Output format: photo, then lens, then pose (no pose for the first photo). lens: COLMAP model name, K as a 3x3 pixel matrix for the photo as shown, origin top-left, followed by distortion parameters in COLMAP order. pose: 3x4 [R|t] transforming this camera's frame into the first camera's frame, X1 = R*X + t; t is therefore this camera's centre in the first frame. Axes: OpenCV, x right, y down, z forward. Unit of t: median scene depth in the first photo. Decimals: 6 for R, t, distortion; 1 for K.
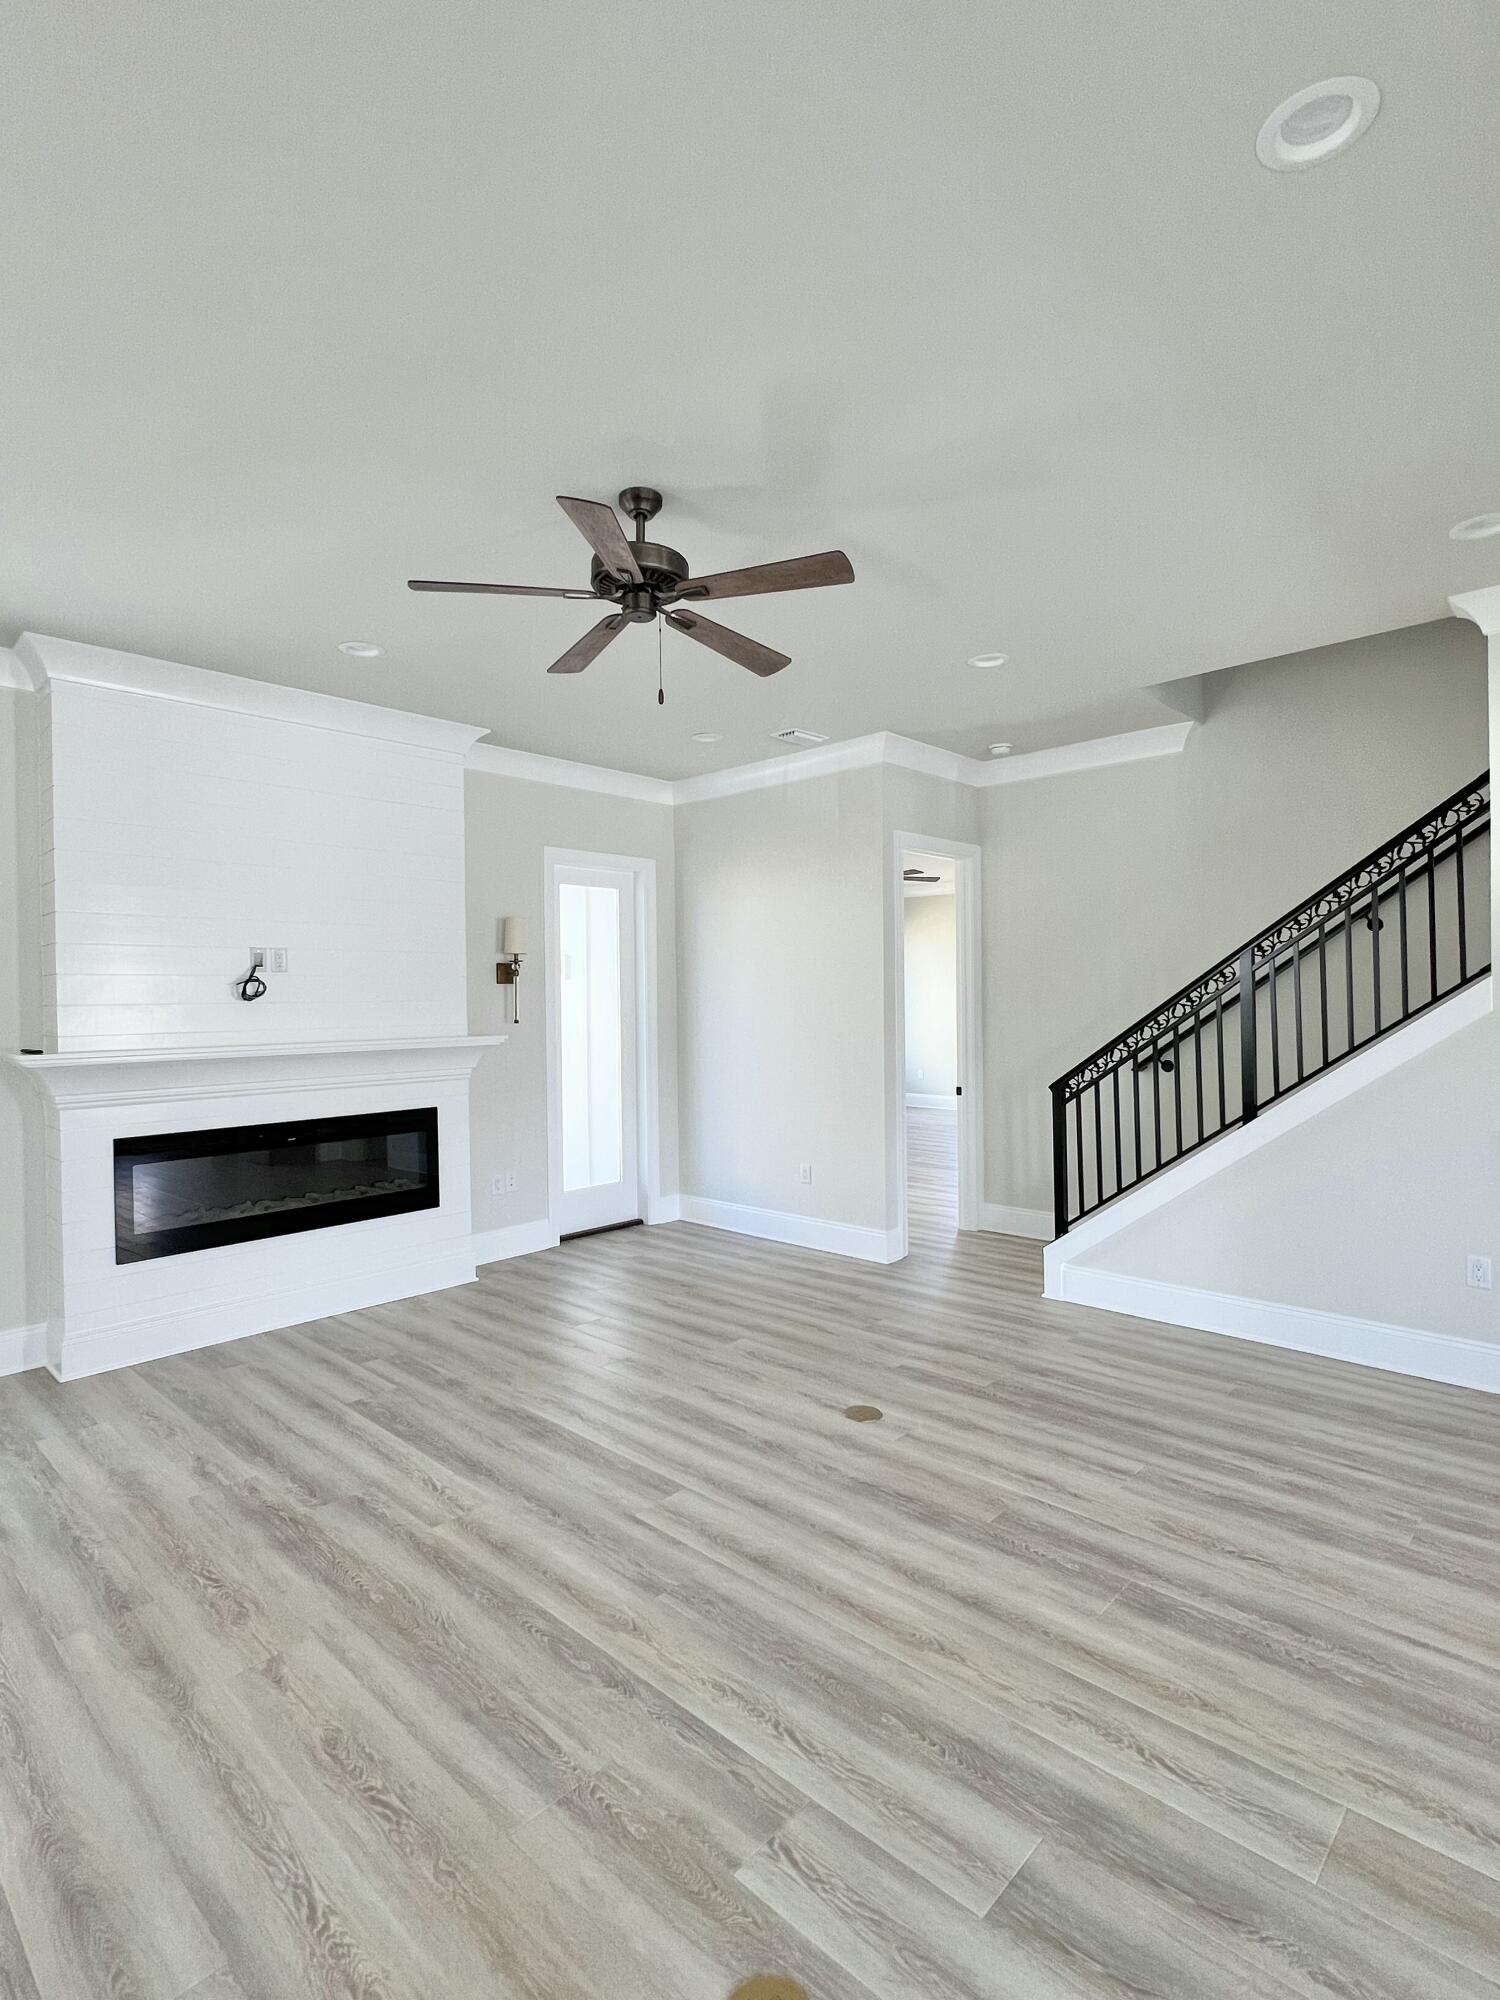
lens RADIAL K [[988.6, 0, 756.7], [0, 988.6, 1003.3], [0, 0, 1]] dist [-0.002772, -0.000234]
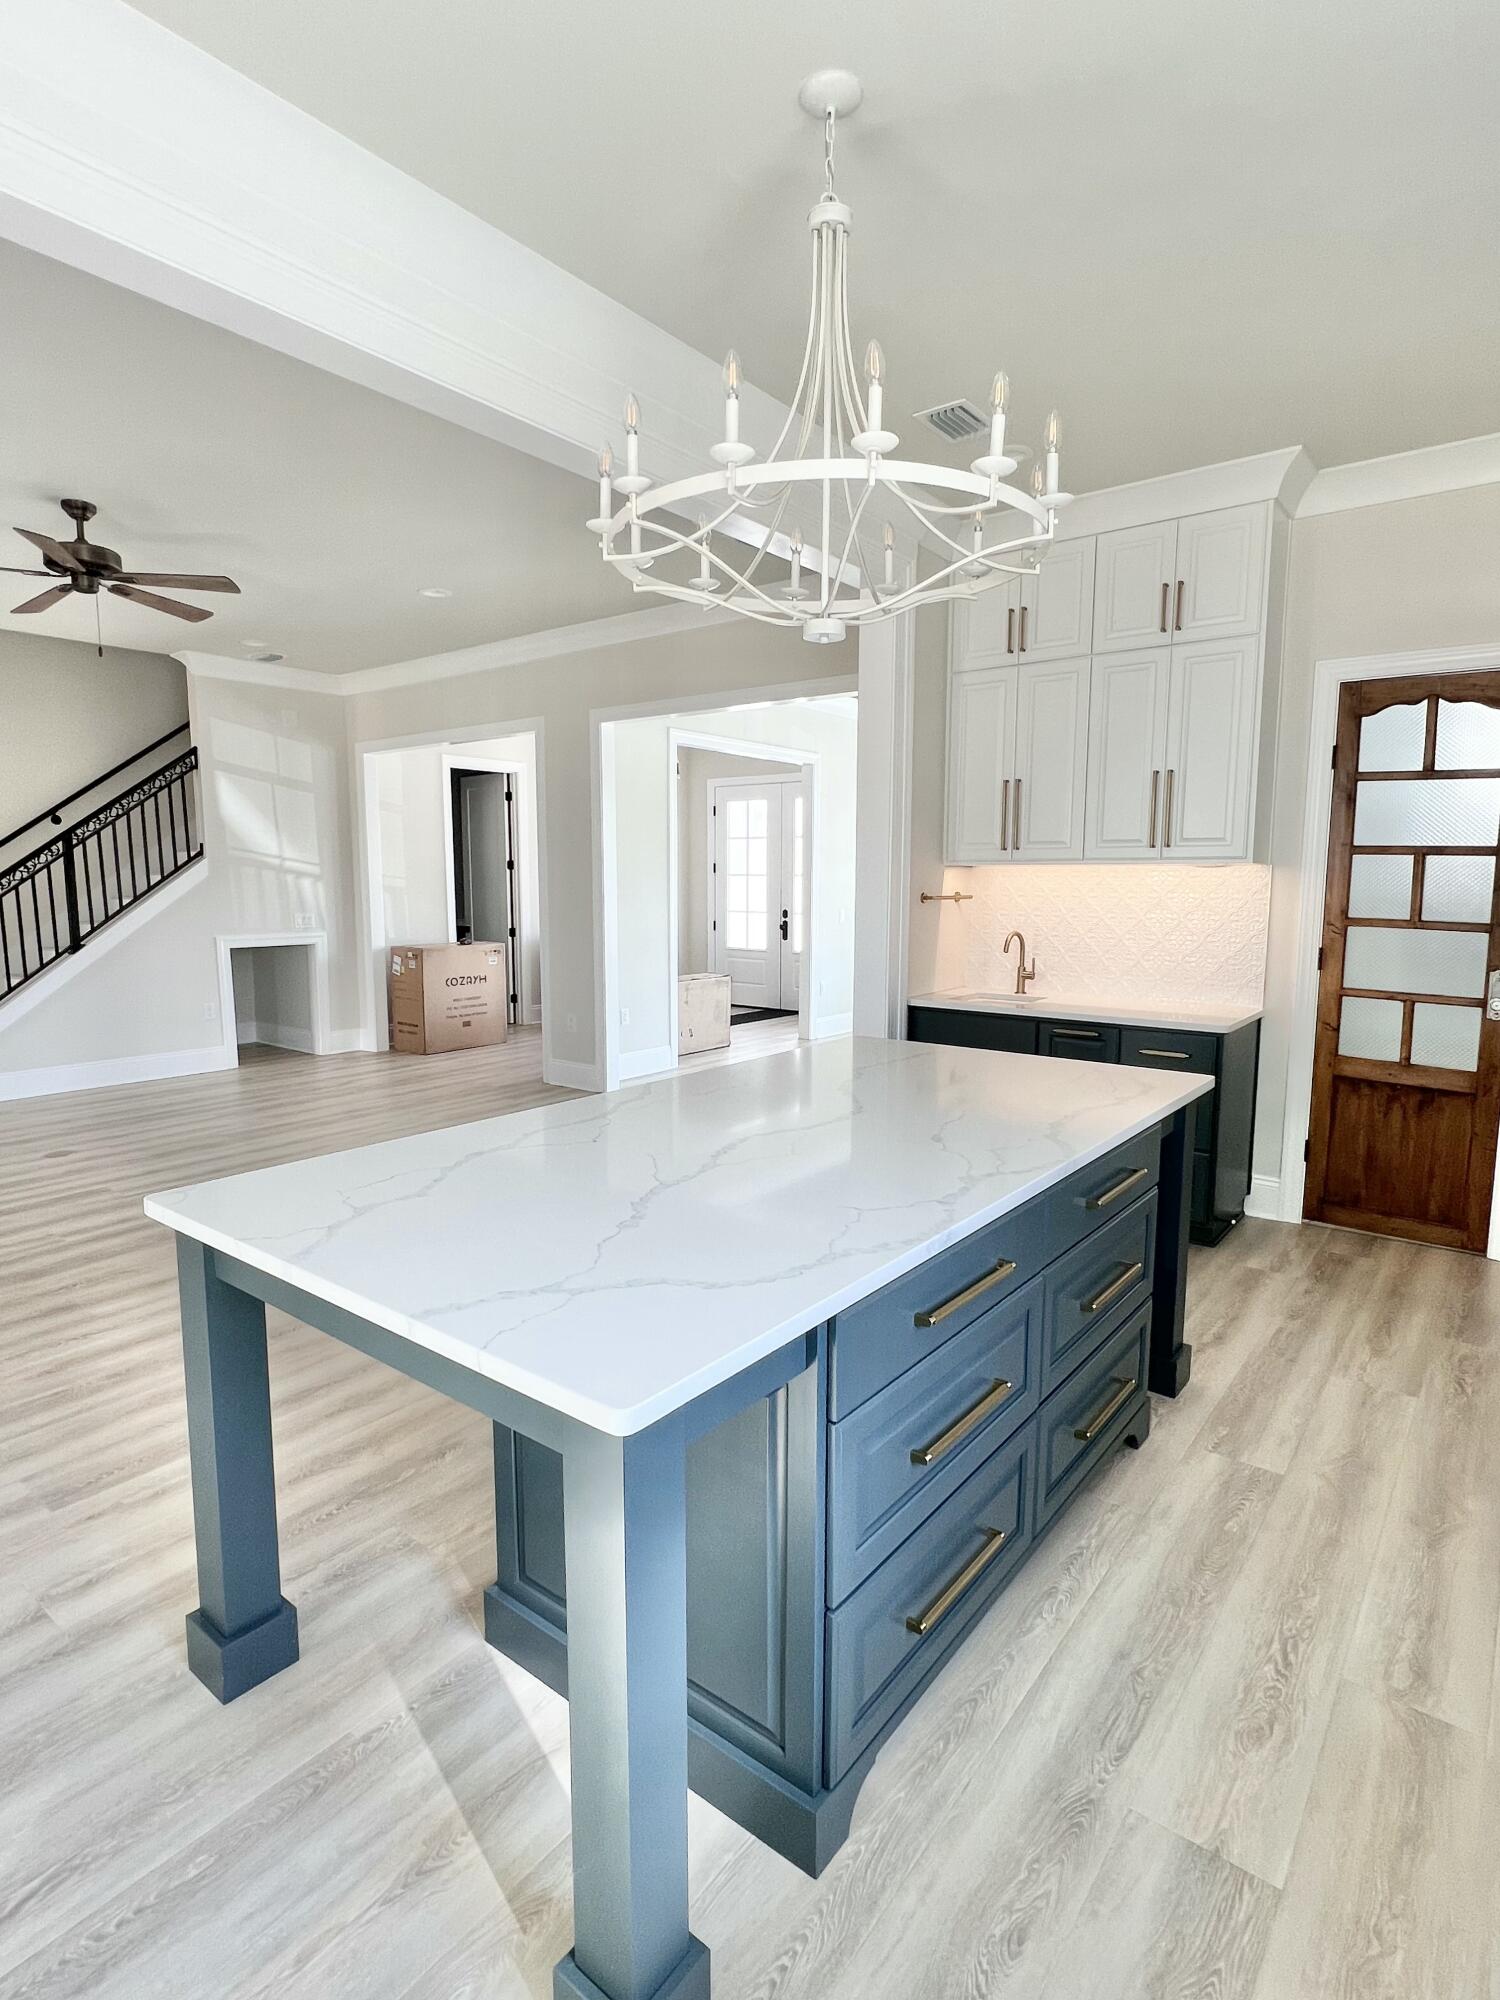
lens RADIAL K [[1033.9, 0, 746.6], [0, 1033.9, 1004.2], [0, 0, 1]] dist [-0.002085, 0.000249]
pose [[-0.088782, -0.110940, 0.989854, -1.605497], [0.005429, 0.993709, 0.111859, 0.041809], [-0.996036, 0.015305, -0.087621, 0.155452]]
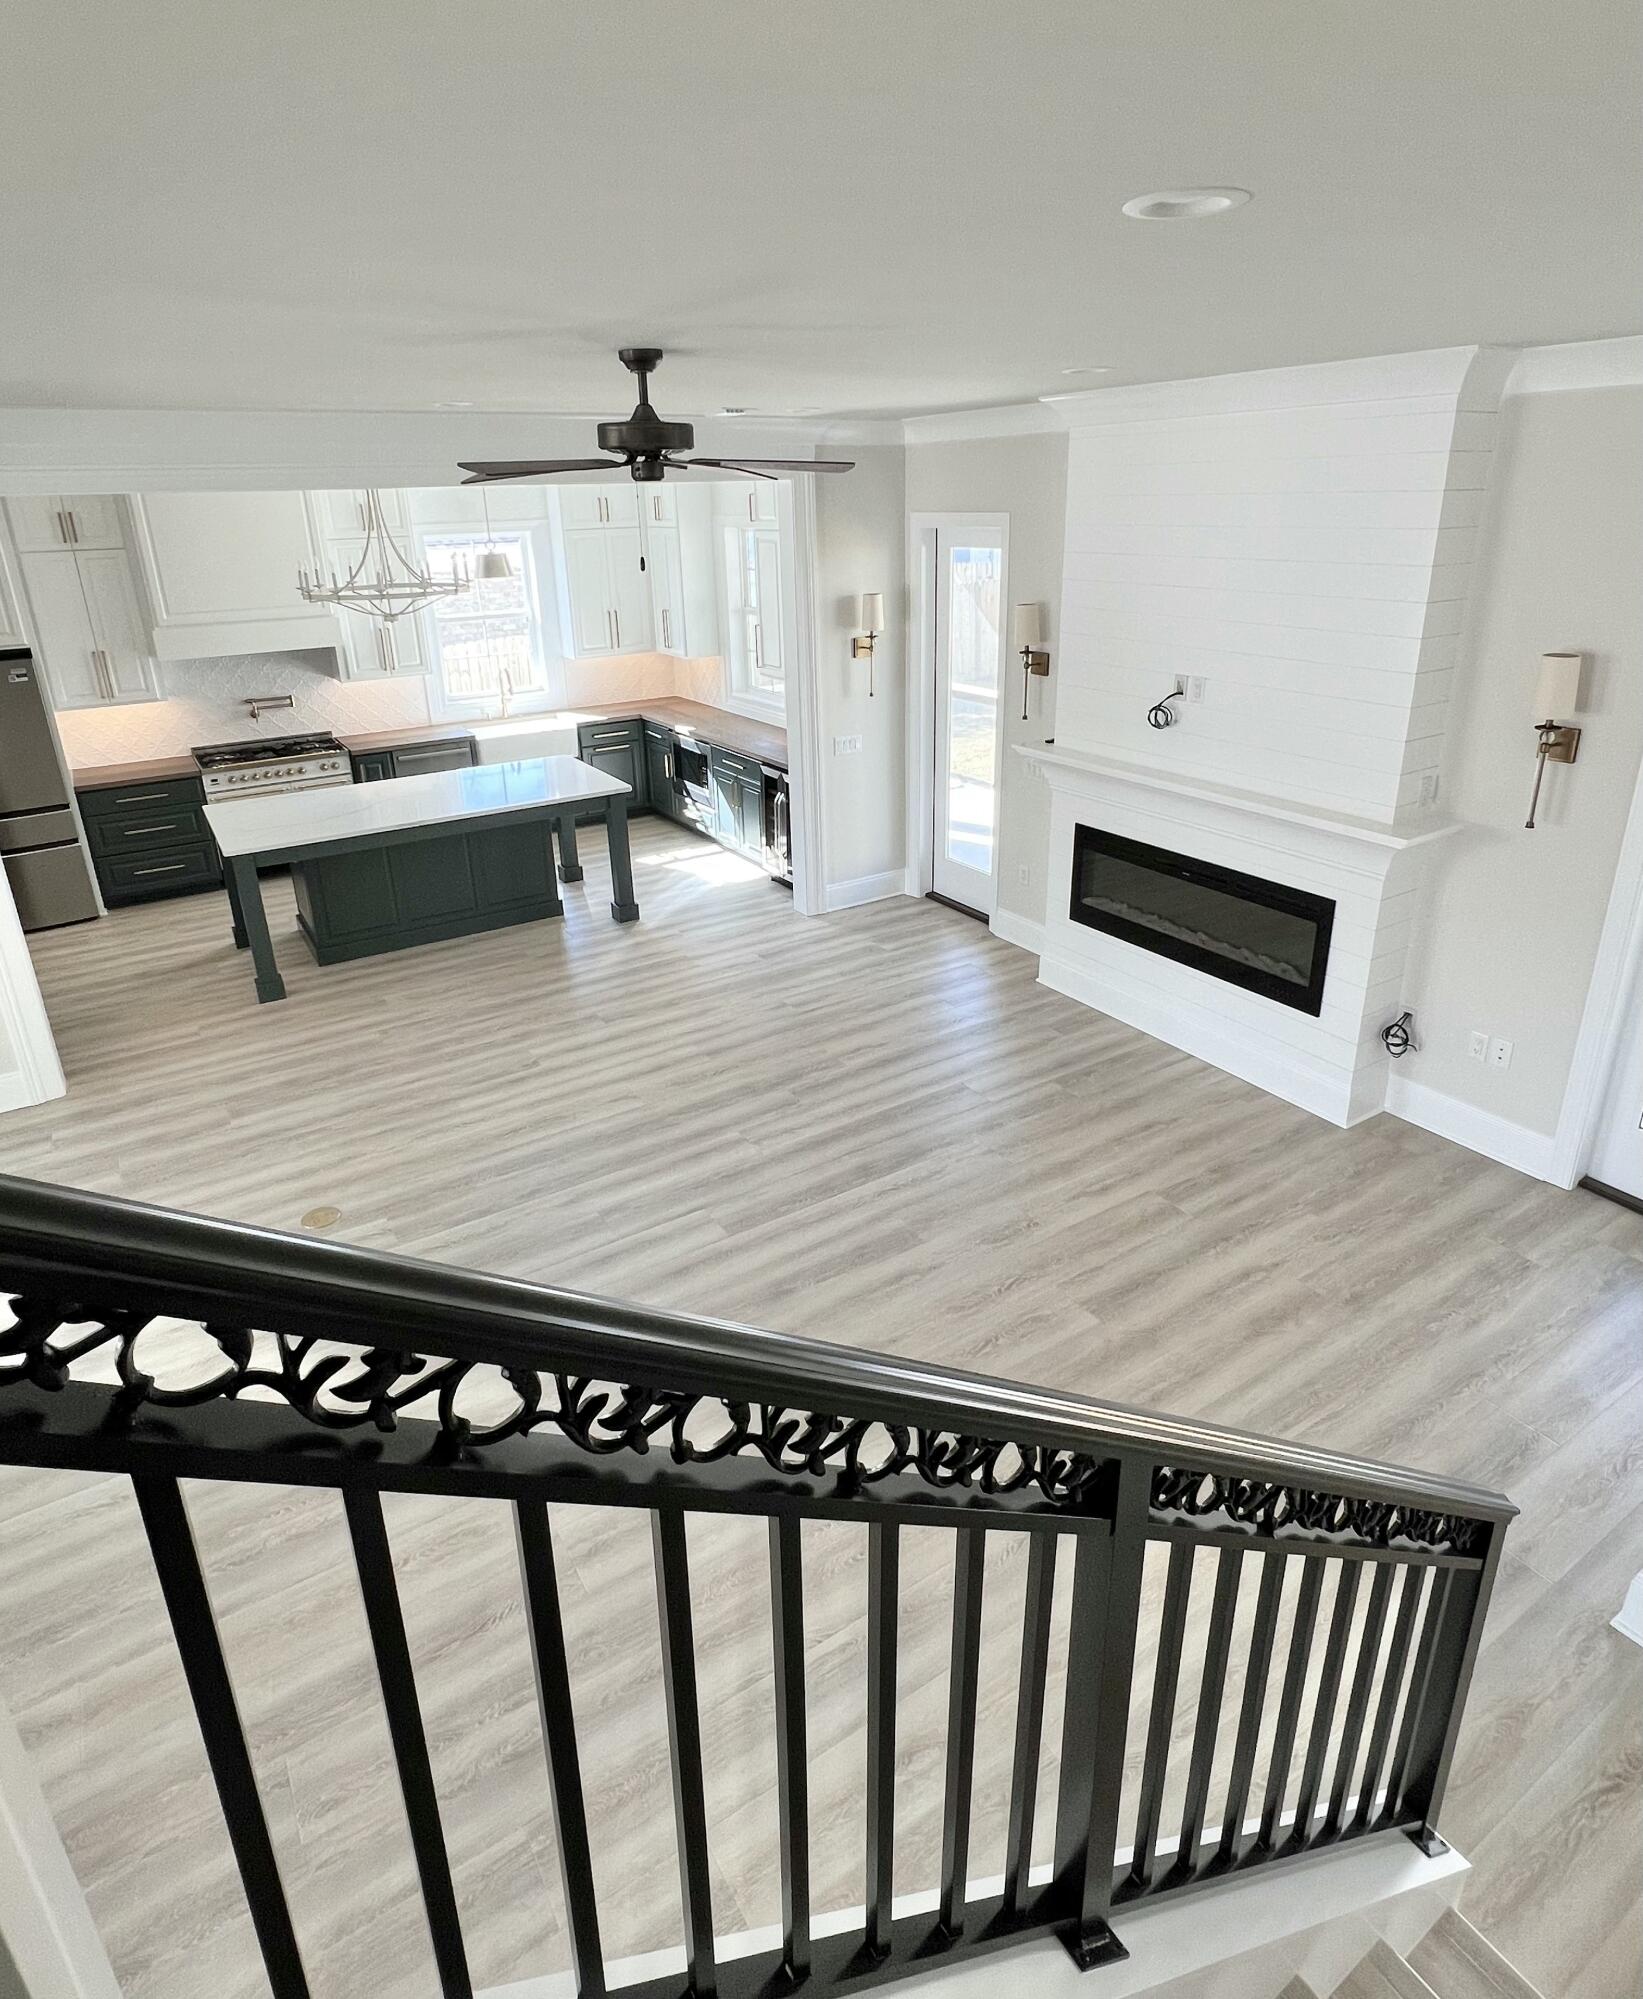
lens RADIAL K [[1139.9, 0, 813.7], [0, 1139.9, 908.8], [0, 0, 1]] dist [-0.000944, 0.000335]
pose [[-0.256749, 0.350675, -0.900615, 0.967321], [0.023341, 0.933830, 0.356955, -0.357892], [0.966196, 0.070627, -0.247945, 1.350136]]
